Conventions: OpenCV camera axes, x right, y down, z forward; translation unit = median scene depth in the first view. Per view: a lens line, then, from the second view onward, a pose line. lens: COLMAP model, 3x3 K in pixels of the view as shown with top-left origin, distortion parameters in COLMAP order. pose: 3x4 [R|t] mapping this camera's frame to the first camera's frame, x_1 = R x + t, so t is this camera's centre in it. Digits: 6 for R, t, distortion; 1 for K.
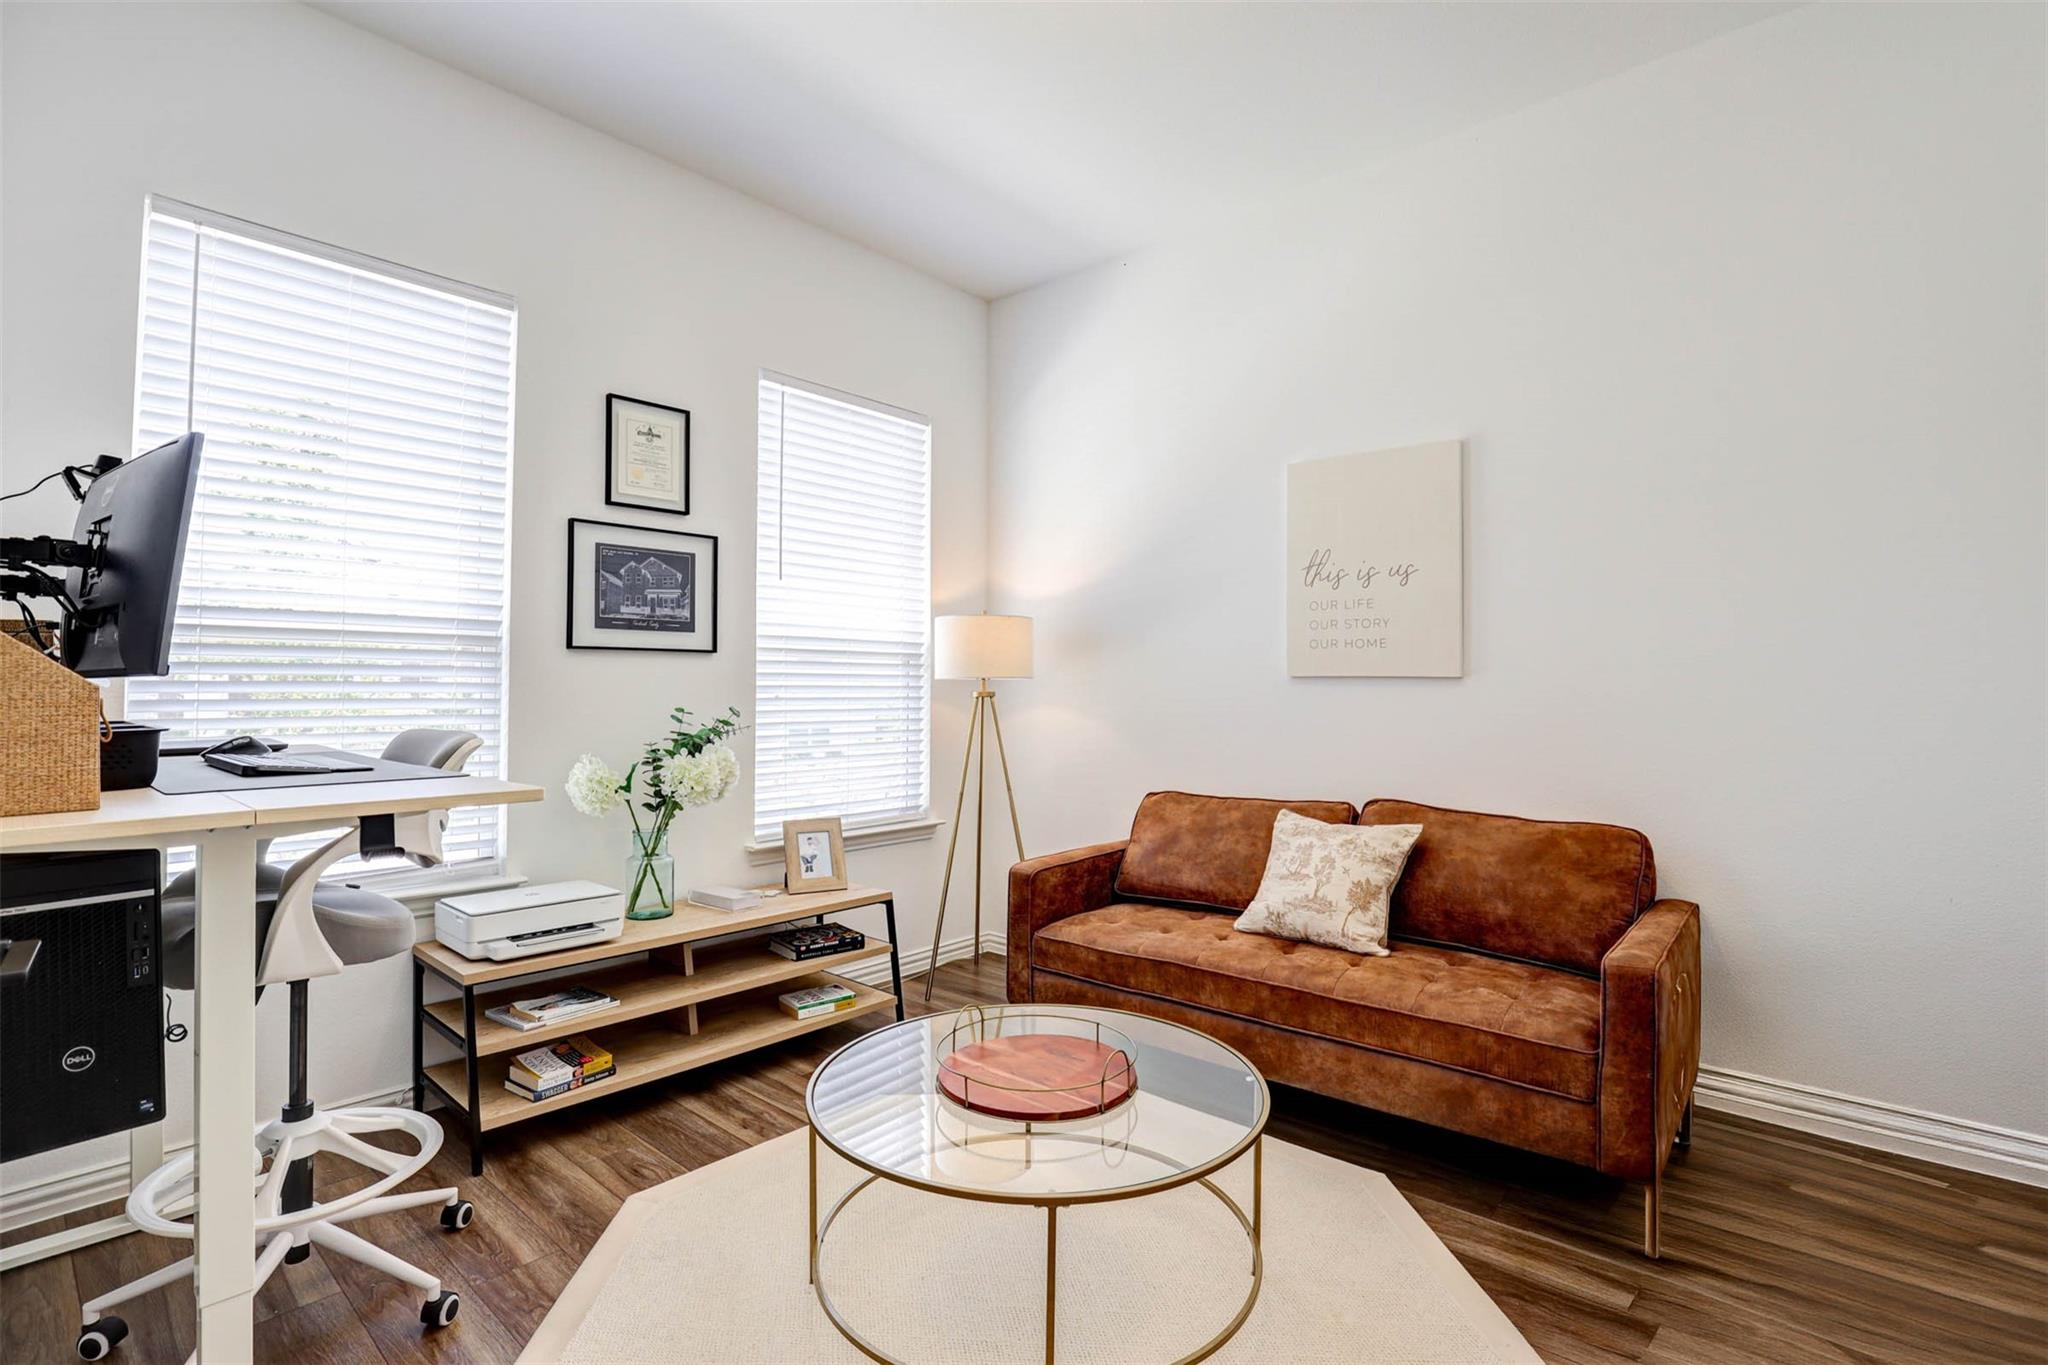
lens RADIAL K [[971.3, 0, 1028.2], [0, 971.3, 660.5], [0, 0, 1]] dist [-0.002987, -0.000631]
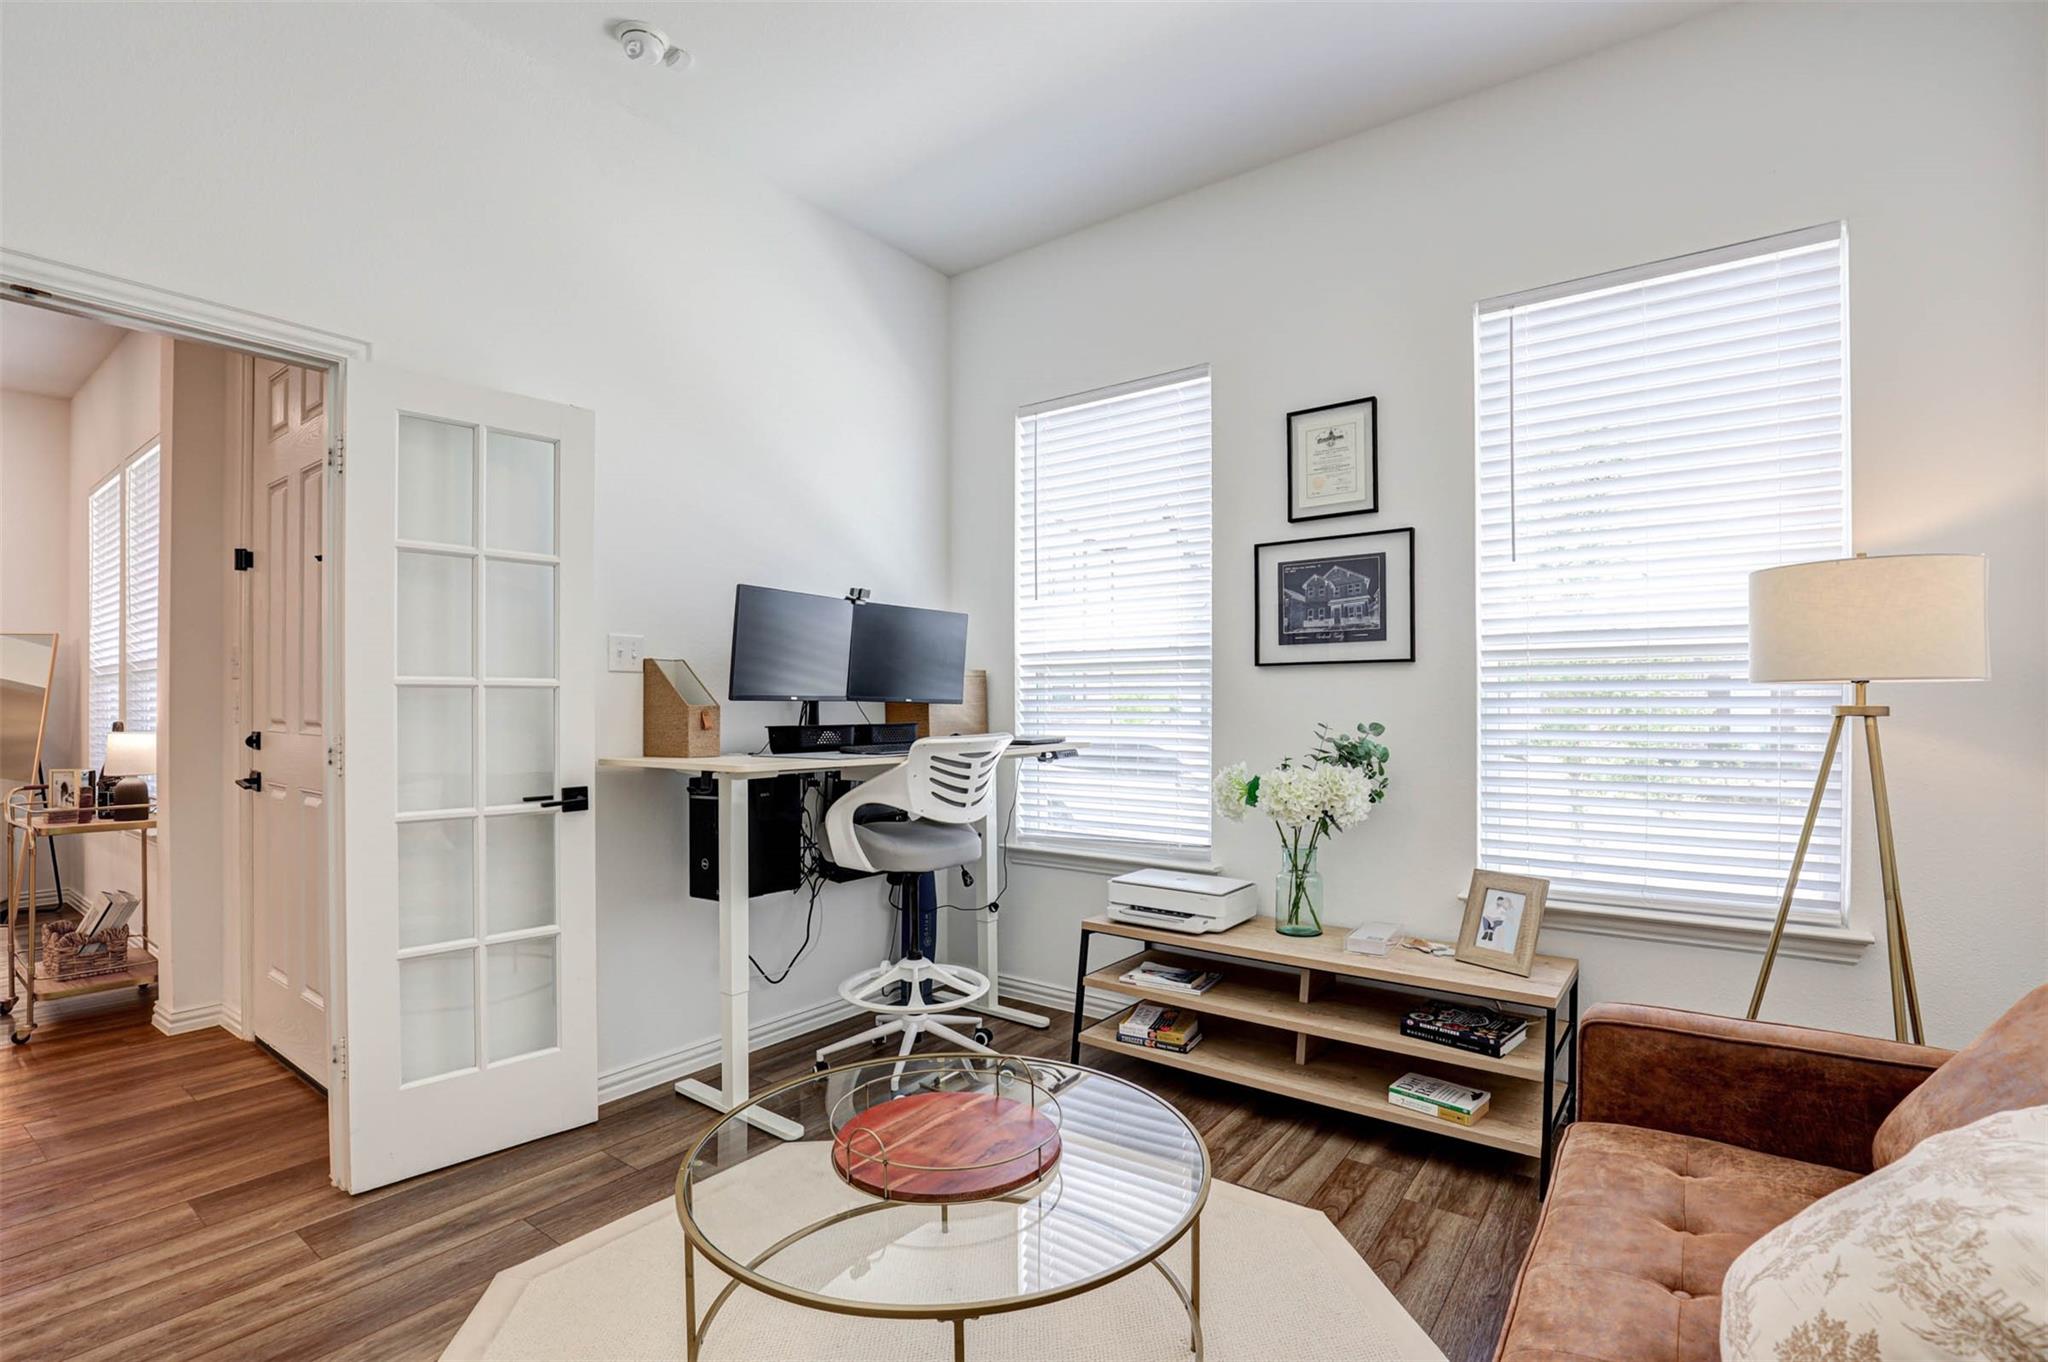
lens RADIAL K [[954.9, 0, 997.3], [0, 954.9, 703.7], [0, 0, 1]] dist [-0.008568, 0.000989]
pose [[0.081150, -0.002820, -0.996698, 0.526072], [0.031285, 0.999510, -0.000280, 0.019273], [0.996211, -0.031159, 0.081198, 0.589413]]
